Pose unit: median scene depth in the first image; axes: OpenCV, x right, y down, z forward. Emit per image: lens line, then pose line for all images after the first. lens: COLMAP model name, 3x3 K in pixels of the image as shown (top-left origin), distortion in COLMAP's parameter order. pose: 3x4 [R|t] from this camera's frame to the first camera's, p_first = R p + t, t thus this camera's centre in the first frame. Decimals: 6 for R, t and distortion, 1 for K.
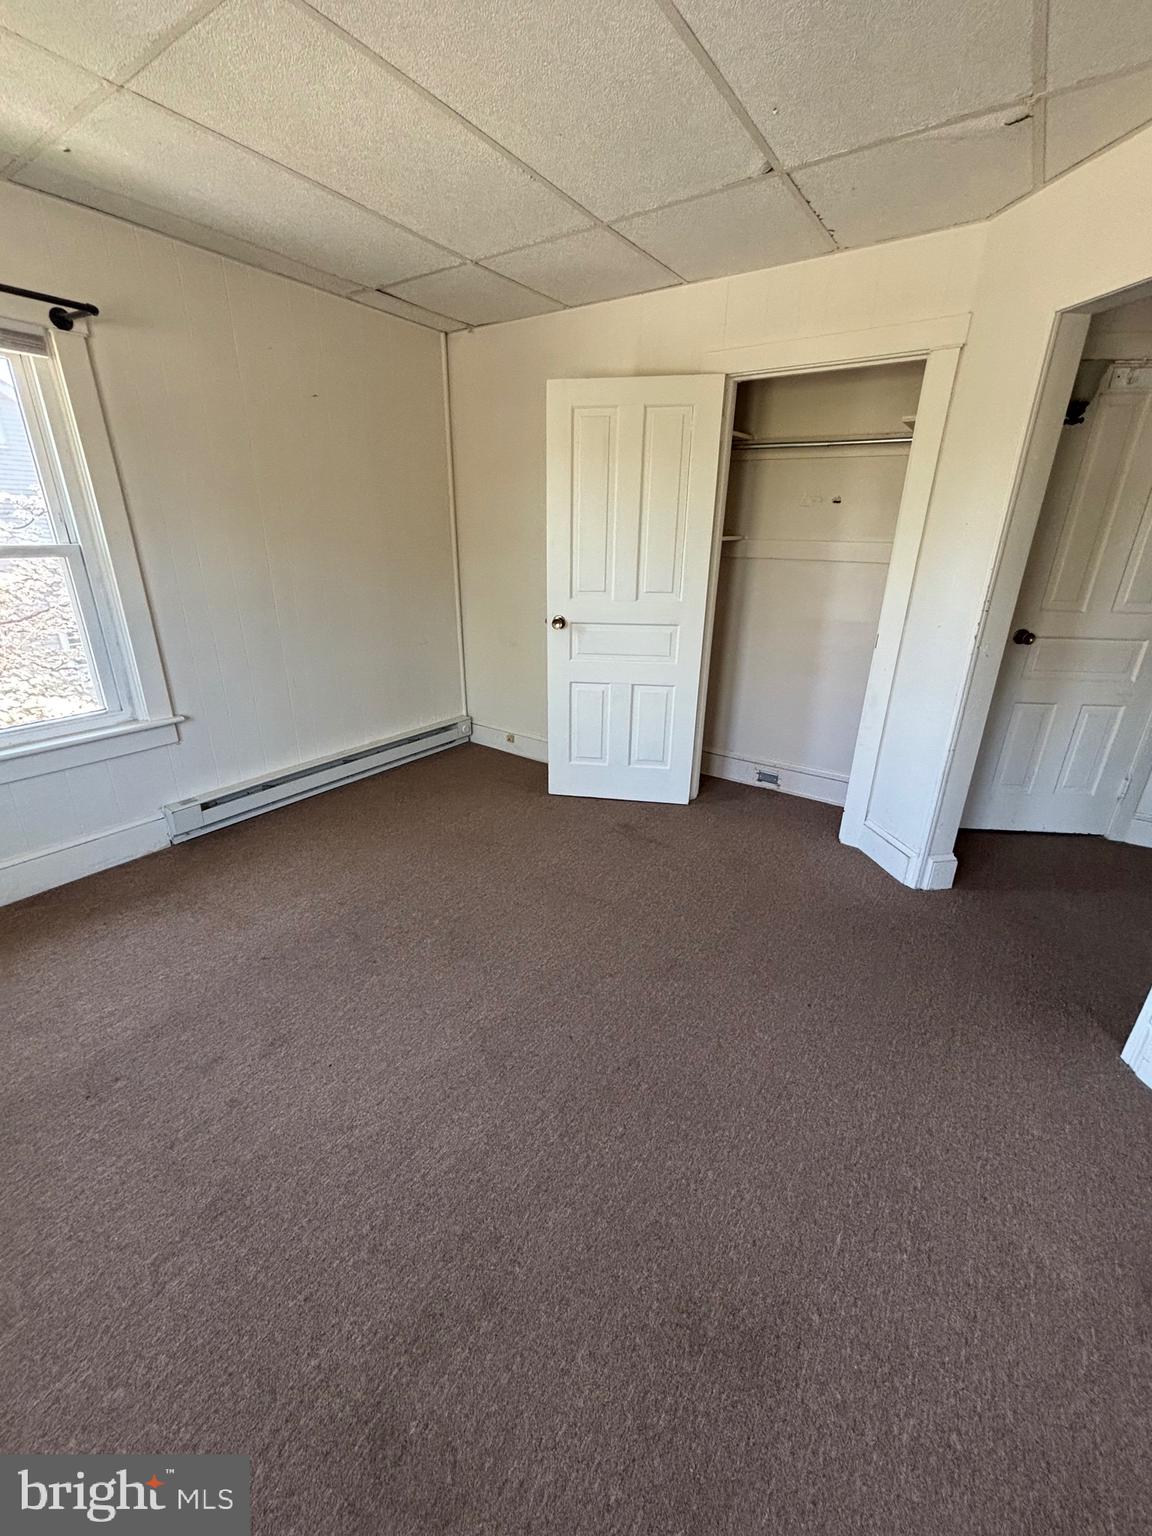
lens RADIAL K [[622.6, 0, 576.0], [0, 622.6, 768.0], [0, 0, 1]] dist [-0.001591, -0.000169]
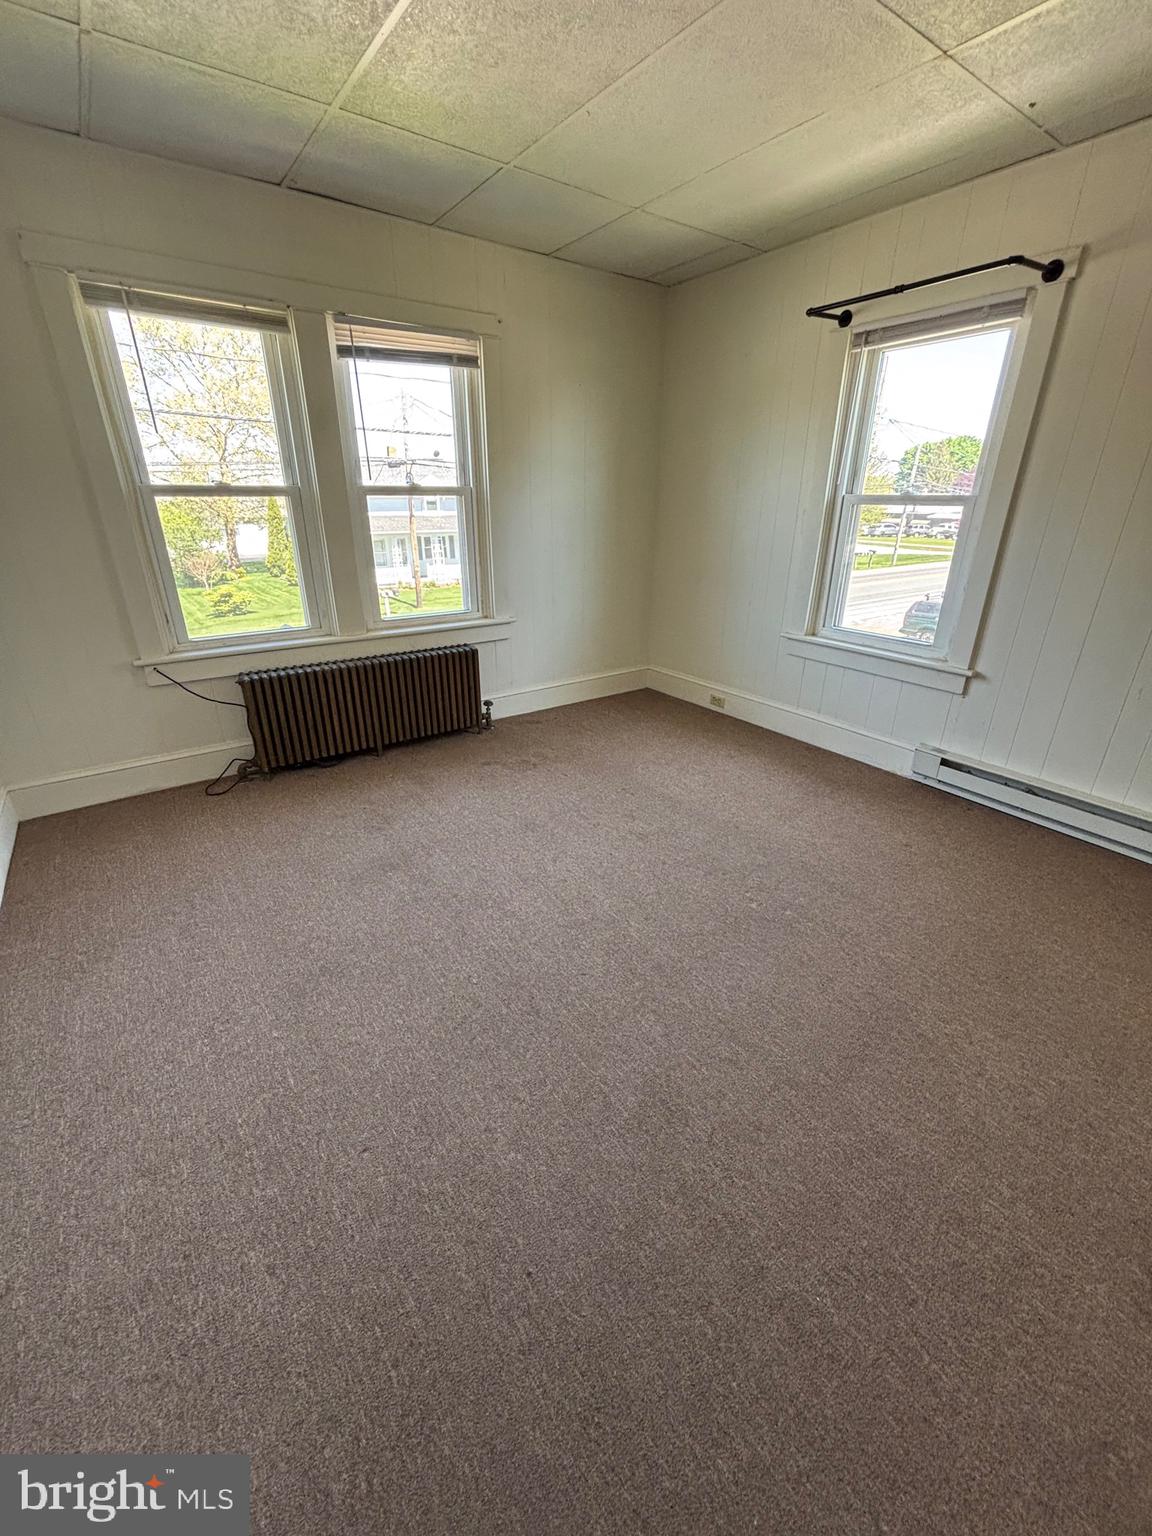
lens RADIAL K [[622.6, 0, 576.0], [0, 622.6, 768.0], [0, 0, 1]] dist [-0.001591, -0.000169]
pose [[-0.340460, 0.357288, -0.869731, 0.502522], [-0.349822, 0.810456, 0.469878, -0.202867], [0.872761, 0.464226, -0.150941, 0.663587]]
